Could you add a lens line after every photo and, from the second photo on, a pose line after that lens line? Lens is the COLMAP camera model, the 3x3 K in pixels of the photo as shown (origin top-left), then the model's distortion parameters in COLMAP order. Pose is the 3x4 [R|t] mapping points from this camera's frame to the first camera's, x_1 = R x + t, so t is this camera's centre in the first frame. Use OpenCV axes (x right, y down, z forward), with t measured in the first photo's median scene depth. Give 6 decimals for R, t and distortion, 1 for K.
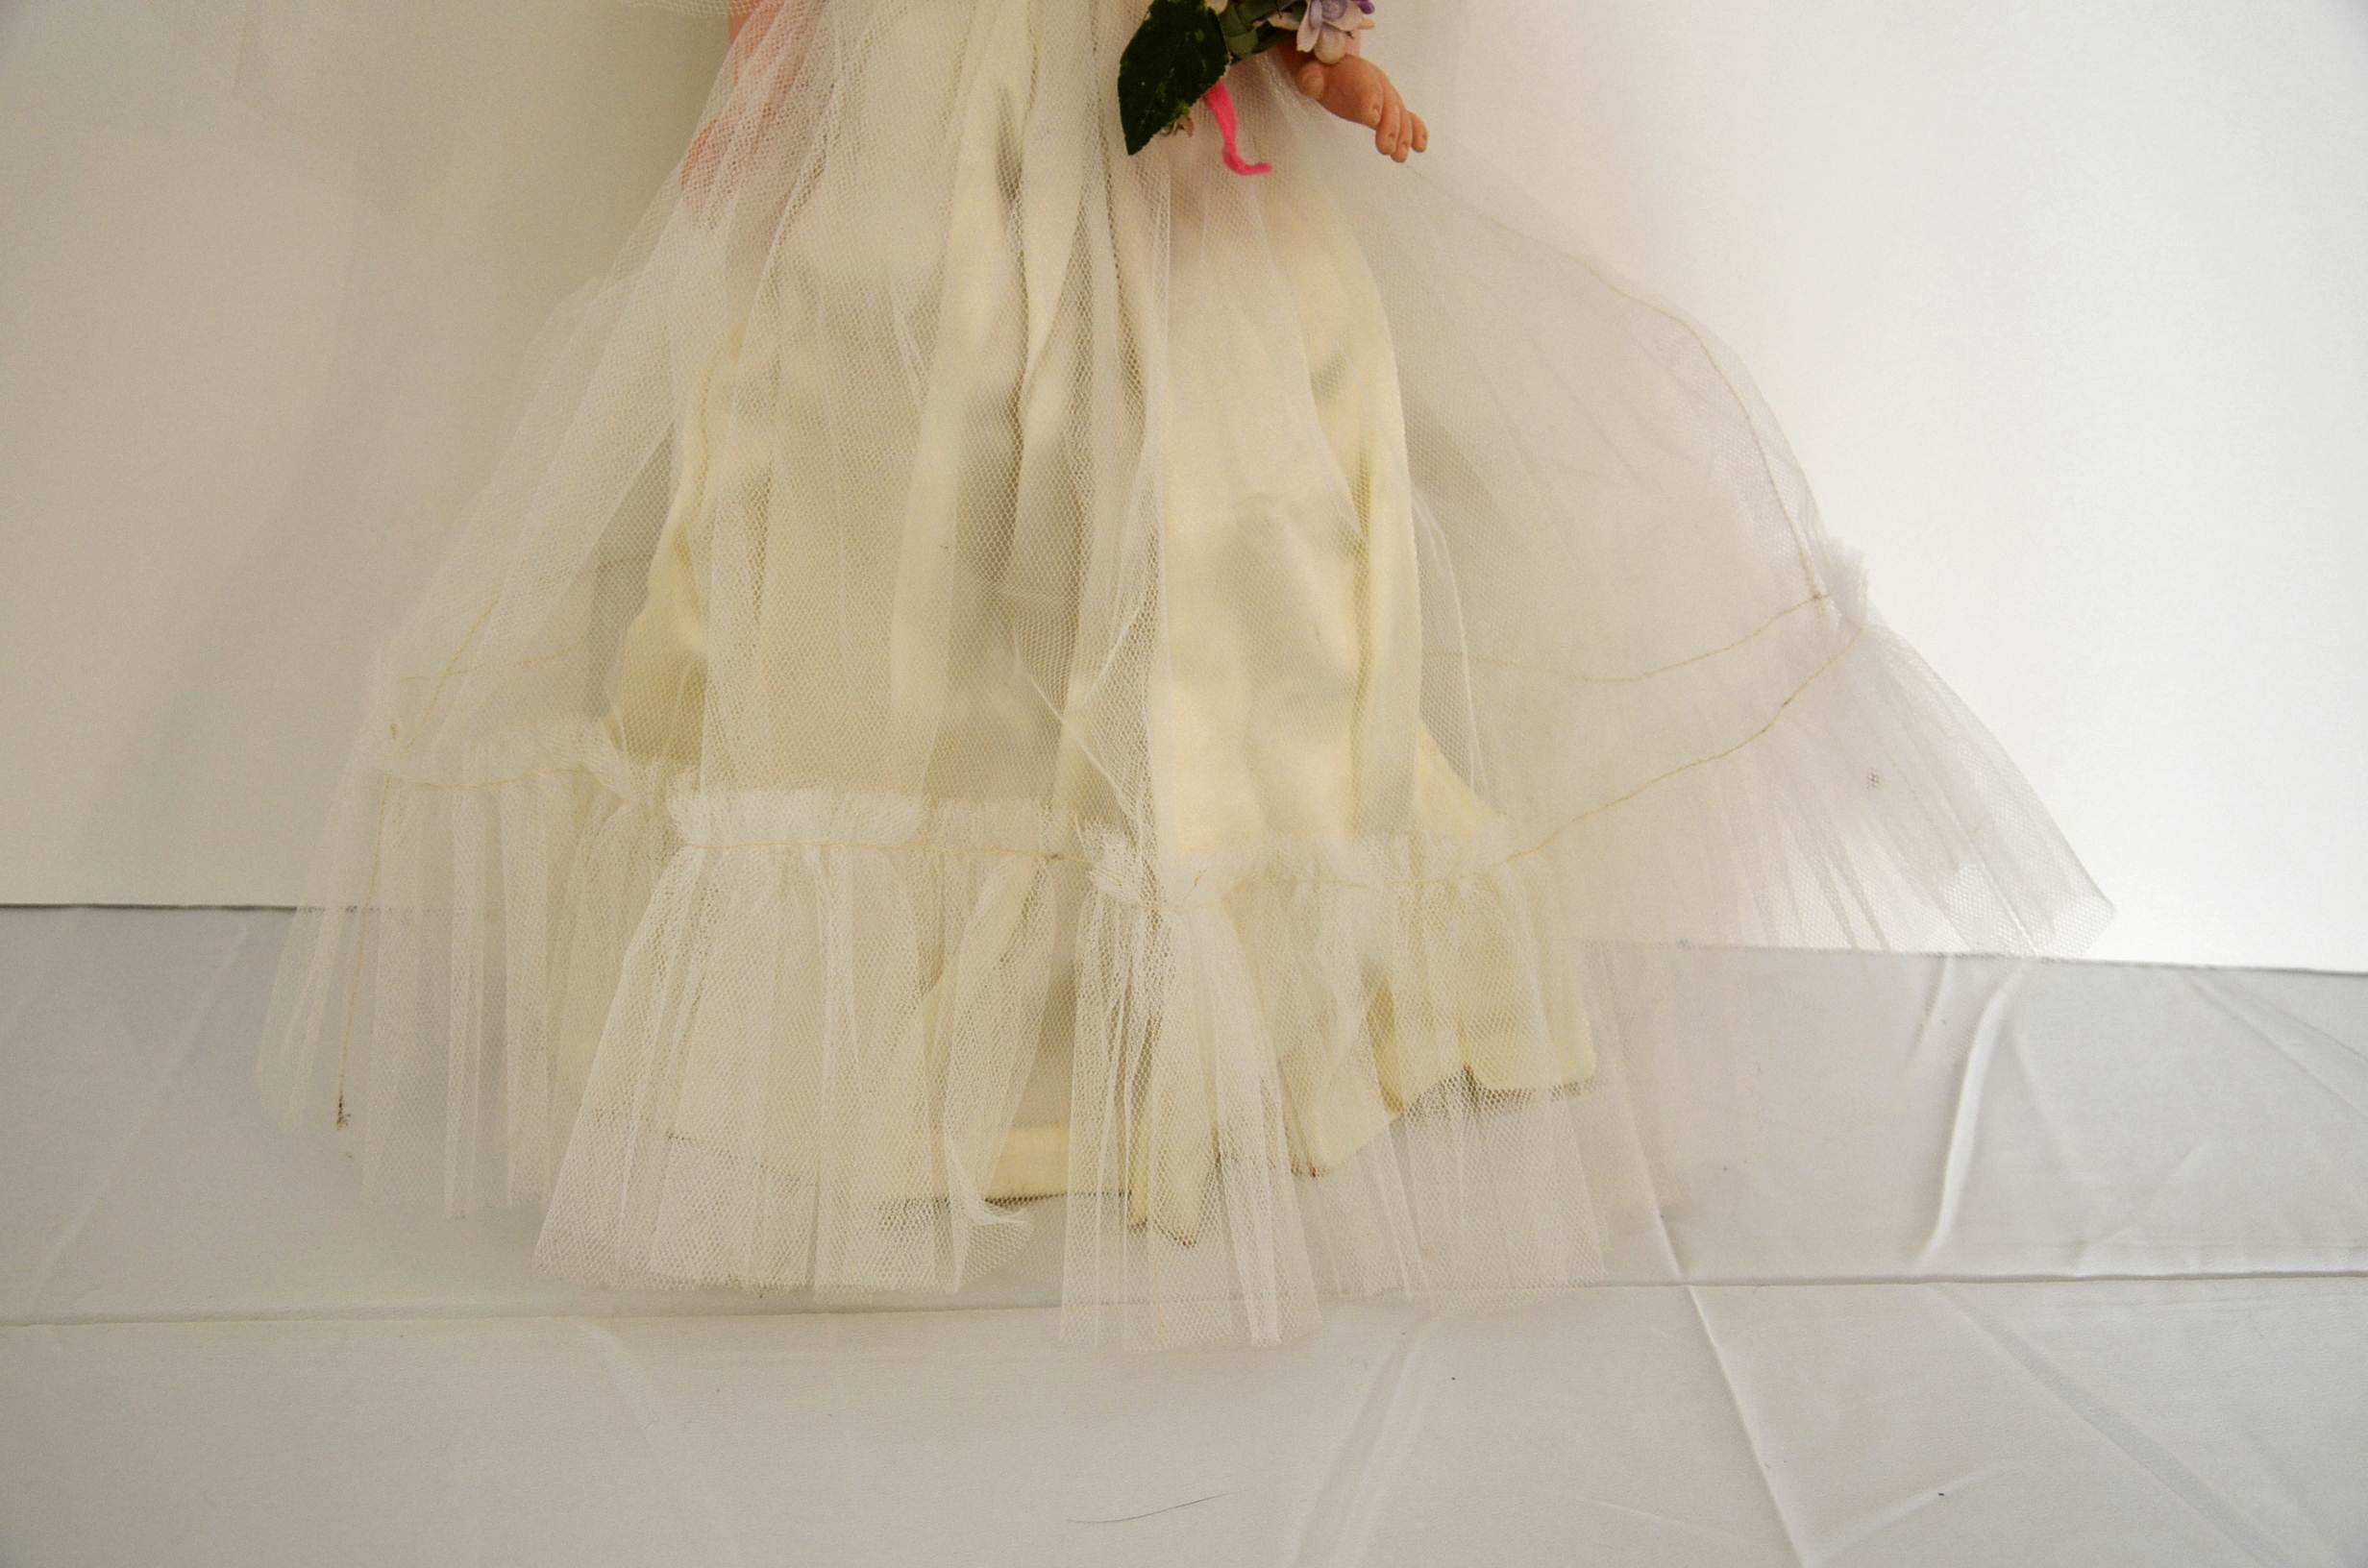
lens RADIAL K [[2614.7, 0, 1184.0], [0, 2614.7, 784.0], [0, 0, 1]] dist [-0.007523, -0.001642]
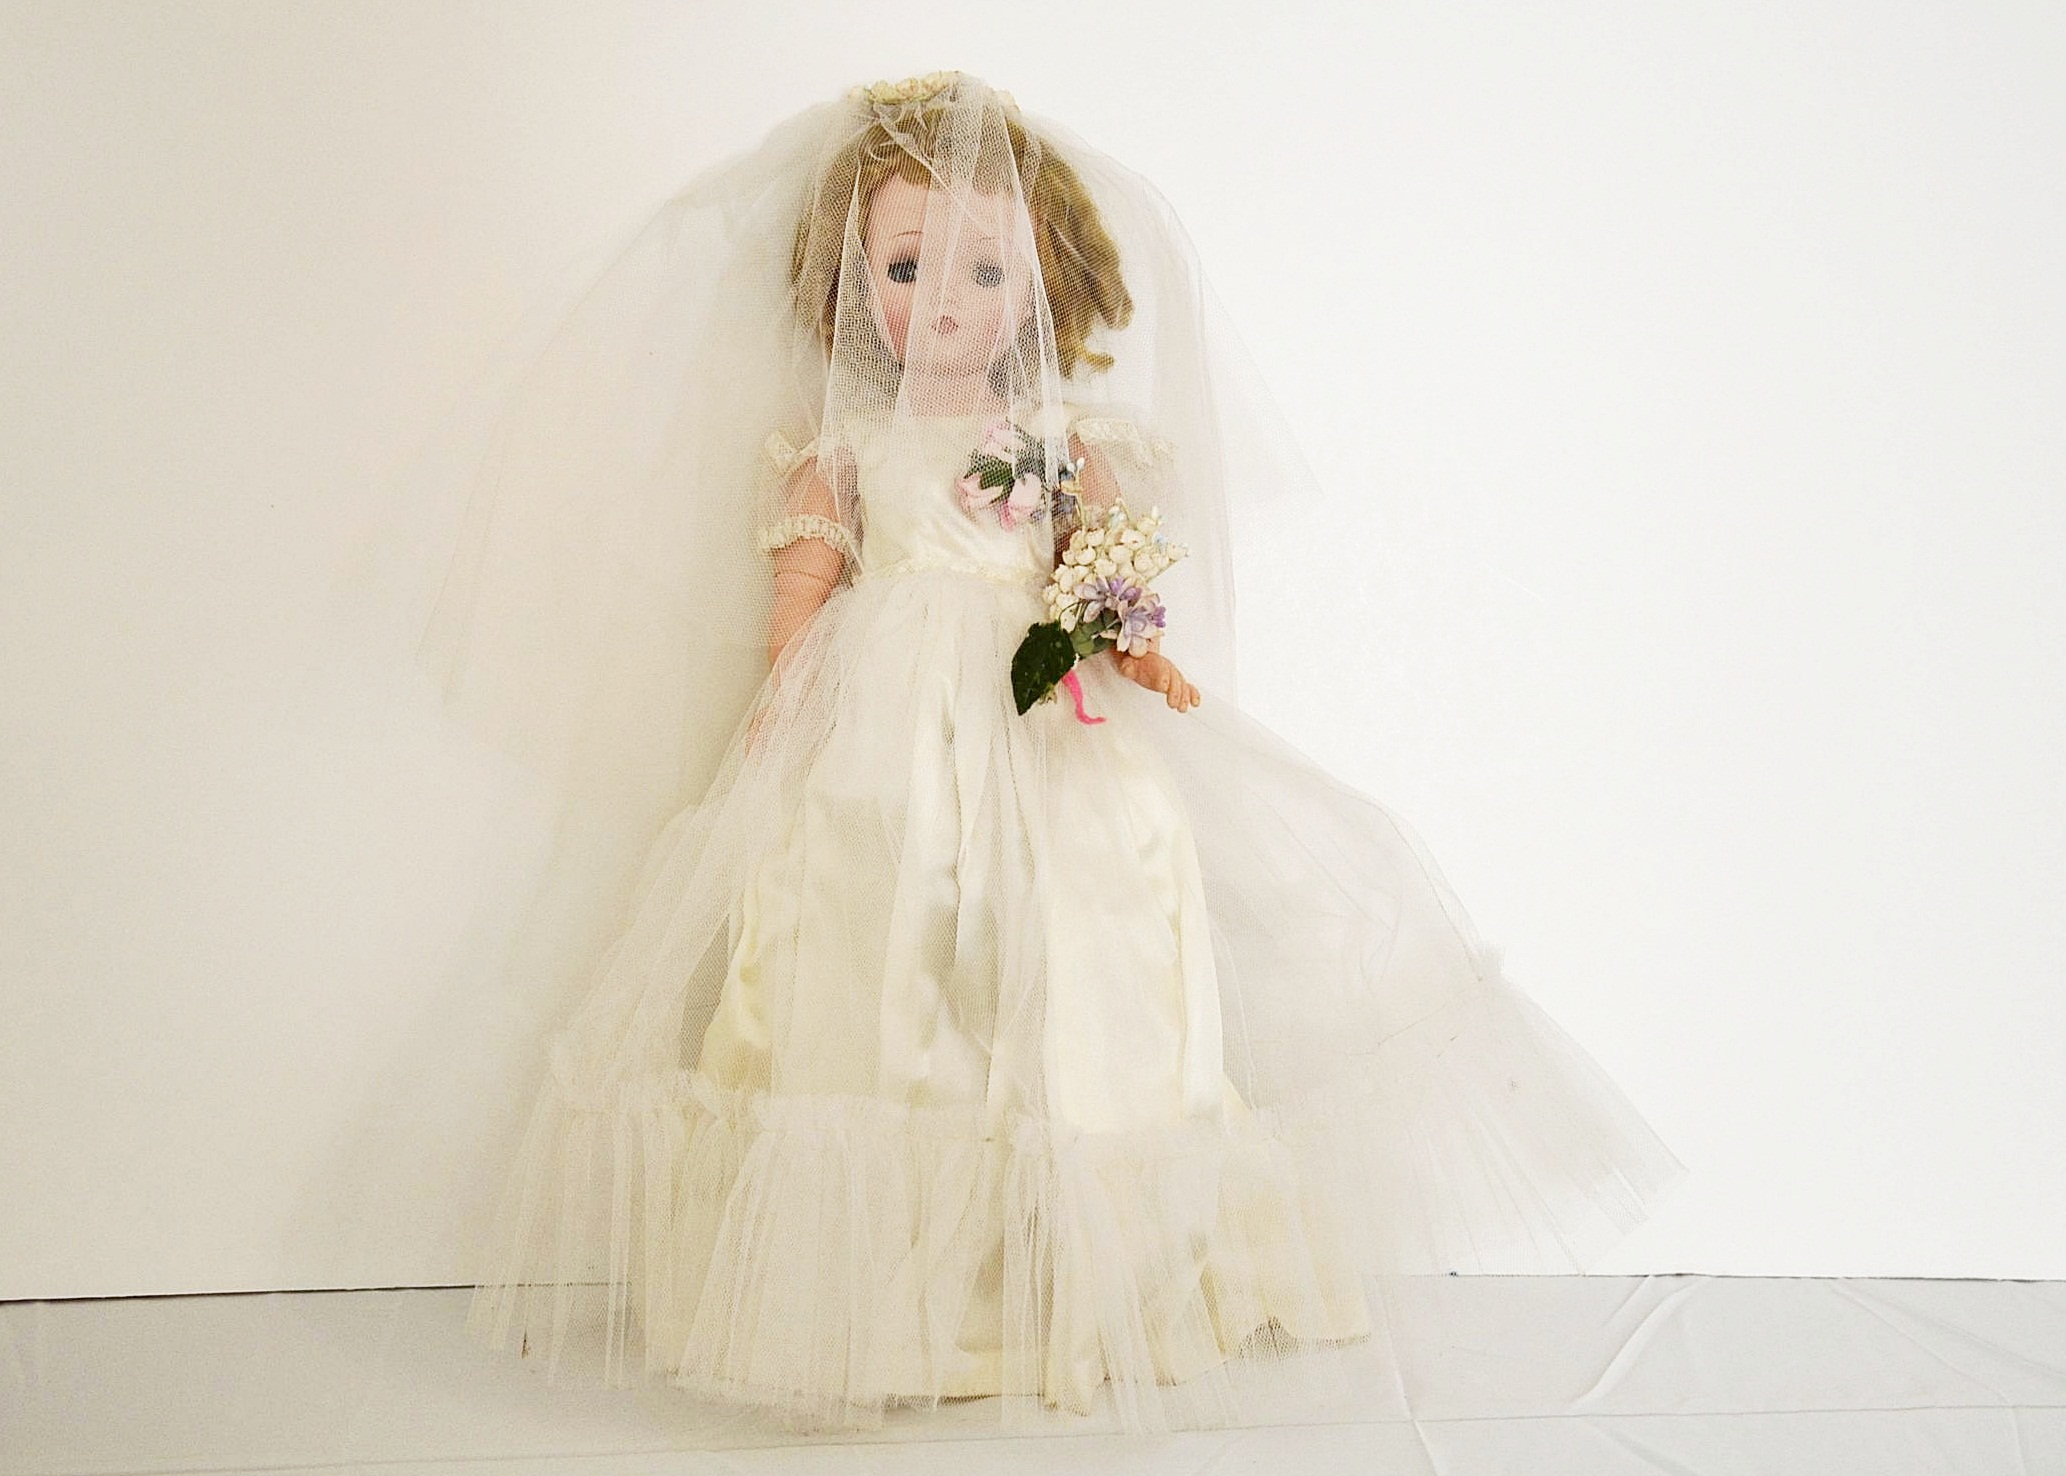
lens RADIAL K [[4203.3, 0, 1033.0], [0, 4203.3, 738.0], [0, 0, 1]] dist [0.324826, 0.020674]
pose [[0.998801, -0.043253, -0.022942, 0.047721], [0.035767, 0.964575, -0.261374, 0.465972], [0.033435, 0.260240, 0.964965, -1.555075]]
